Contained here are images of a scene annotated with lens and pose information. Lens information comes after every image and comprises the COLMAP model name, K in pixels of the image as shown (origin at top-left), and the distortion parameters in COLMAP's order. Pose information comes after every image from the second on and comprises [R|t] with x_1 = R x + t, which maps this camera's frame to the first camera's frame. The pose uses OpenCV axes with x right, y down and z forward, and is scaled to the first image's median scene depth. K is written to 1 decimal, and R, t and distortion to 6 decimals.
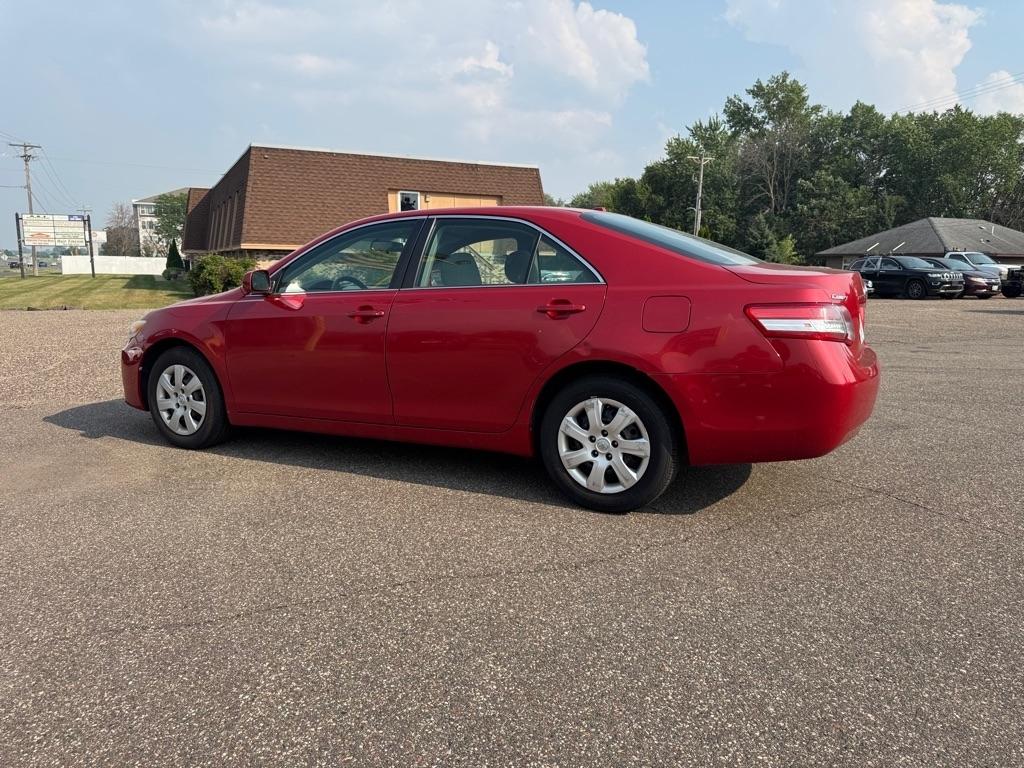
lens RADIAL K [[728.5, 0, 510.4], [0, 728.5, 414.0], [0, 0, 1]] dist [0.029028, -0.034992]
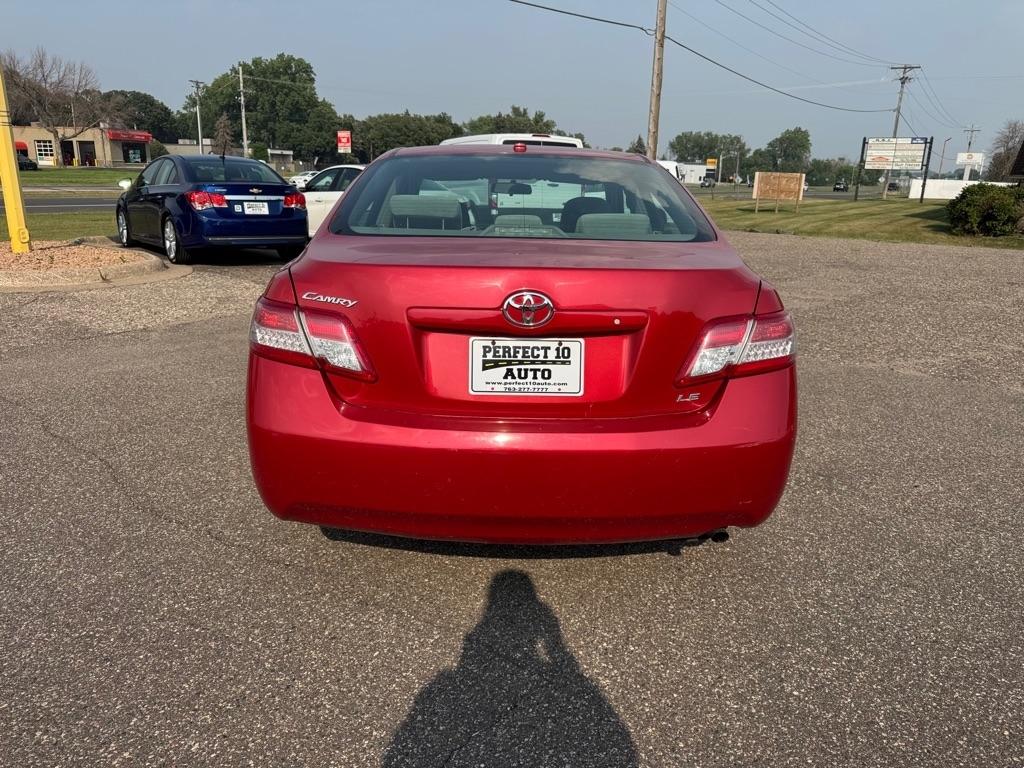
lens RADIAL K [[728.5, 0, 510.4], [0, 728.5, 414.0], [0, 0, 1]] dist [0.029028, -0.034992]
pose [[0.474614, 0.281384, -0.834005, 0.069924], [-0.197697, 0.957393, 0.210509, -0.014813], [0.857705, 0.064970, 0.510021, 0.053073]]
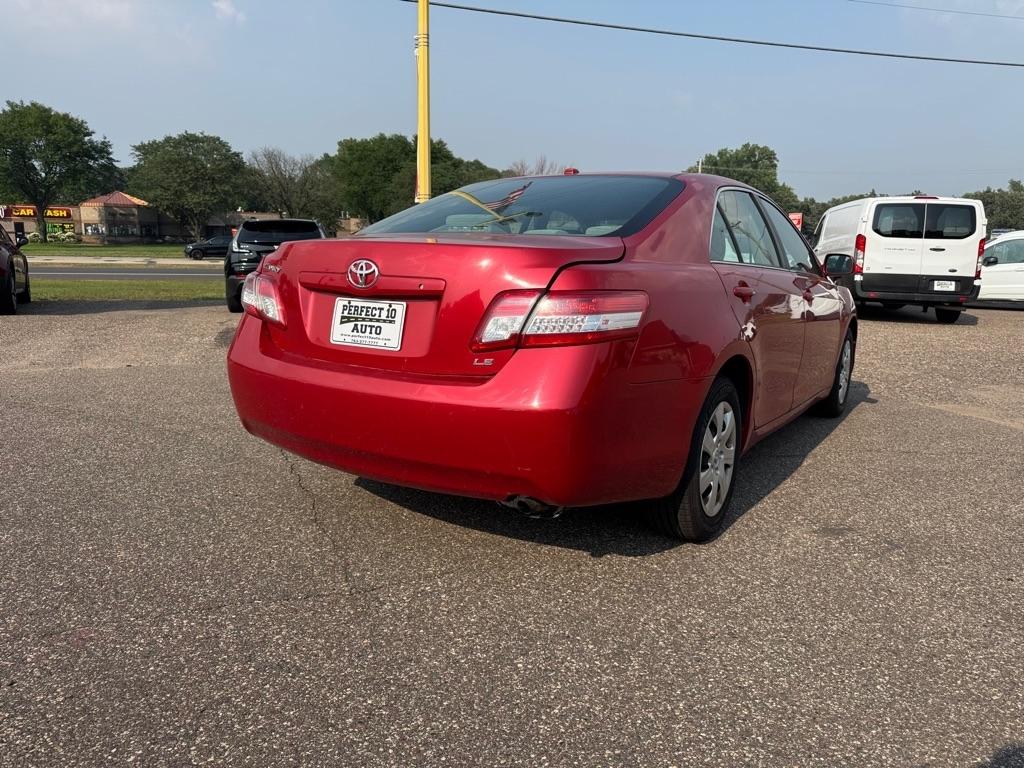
lens RADIAL K [[728.5, 0, 510.4], [0, 728.5, 414.0], [0, 0, 1]] dist [0.029028, -0.034992]
pose [[-0.088057, 0.216847, -0.972226, 0.084029], [-0.221912, 0.947219, 0.231369, -0.016704], [0.971082, 0.236122, -0.035288, 0.086858]]
